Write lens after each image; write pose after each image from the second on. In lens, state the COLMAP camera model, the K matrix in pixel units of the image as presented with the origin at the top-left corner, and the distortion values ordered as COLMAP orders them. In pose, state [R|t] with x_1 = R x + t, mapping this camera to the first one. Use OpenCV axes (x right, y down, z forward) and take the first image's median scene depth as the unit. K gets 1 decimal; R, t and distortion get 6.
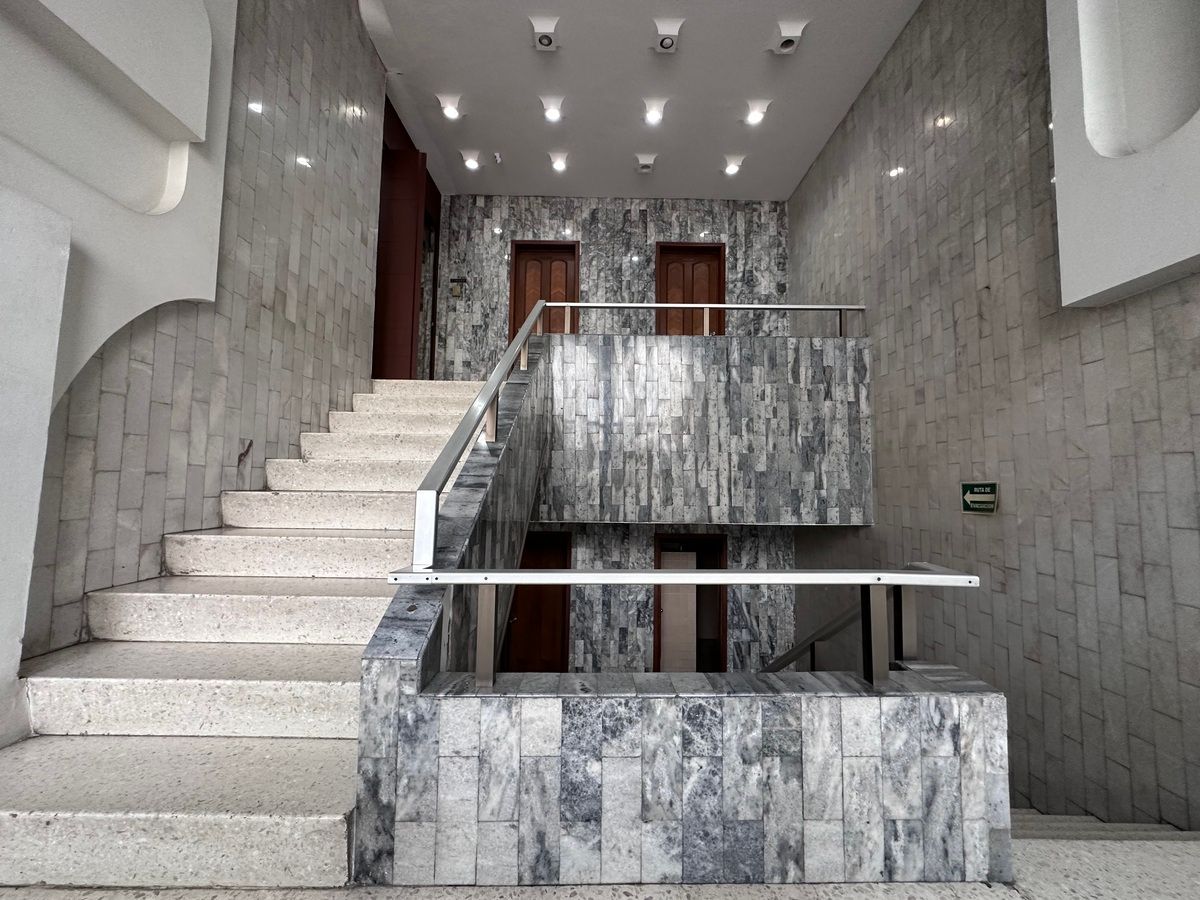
lens RADIAL K [[479.5, 0, 599.5], [0, 479.5, 448.1], [0, 0, 1]] dist [-0.002809, 0.000859]
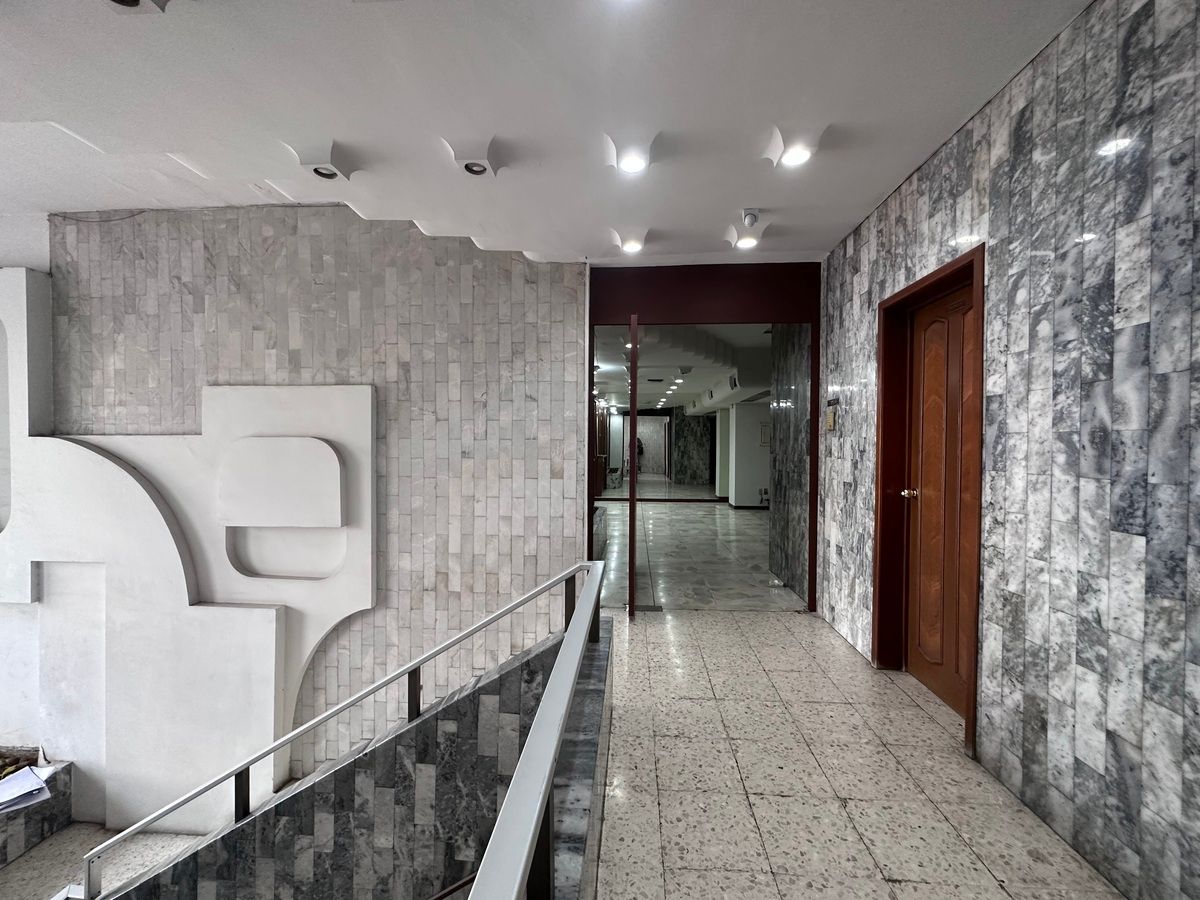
lens RADIAL K [[479.5, 0, 601.4], [0, 479.5, 448.4], [0, 0, 1]] dist [-0.002809, 0.000859]
pose [[-0.072234, -0.002727, -0.997384, 0.308368], [0.066111, 0.997784, -0.007517, -0.306046], [0.995194, -0.066481, -0.071894, 0.753142]]
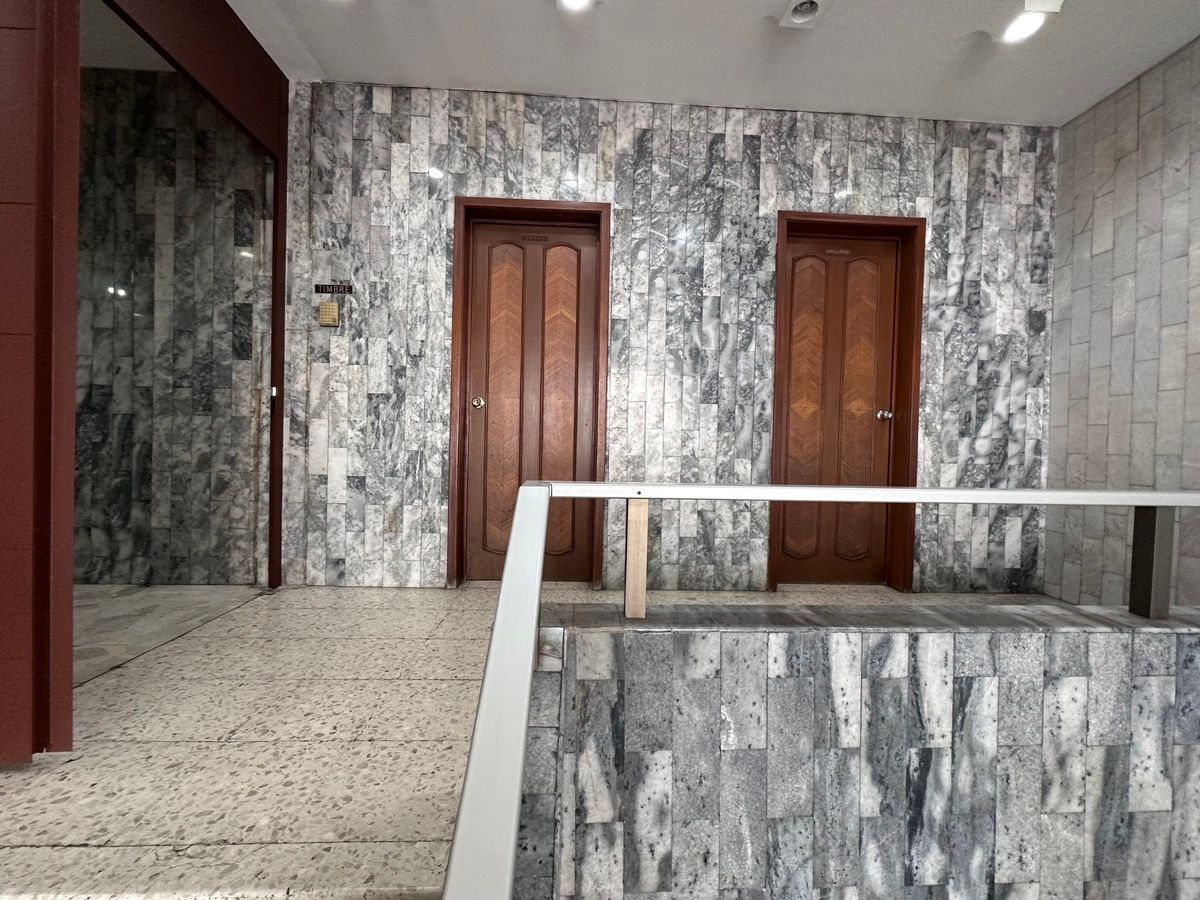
lens RADIAL K [[479.5, 0, 598.7], [0, 479.5, 450.5], [0, 0, 1]] dist [-0.002809, 0.000859]
pose [[0.999026, 0.010035, 0.042971, -0.069429], [-0.013796, 0.996012, 0.088144, -0.243317], [-0.041915, -0.088651, 0.995180, 0.538873]]
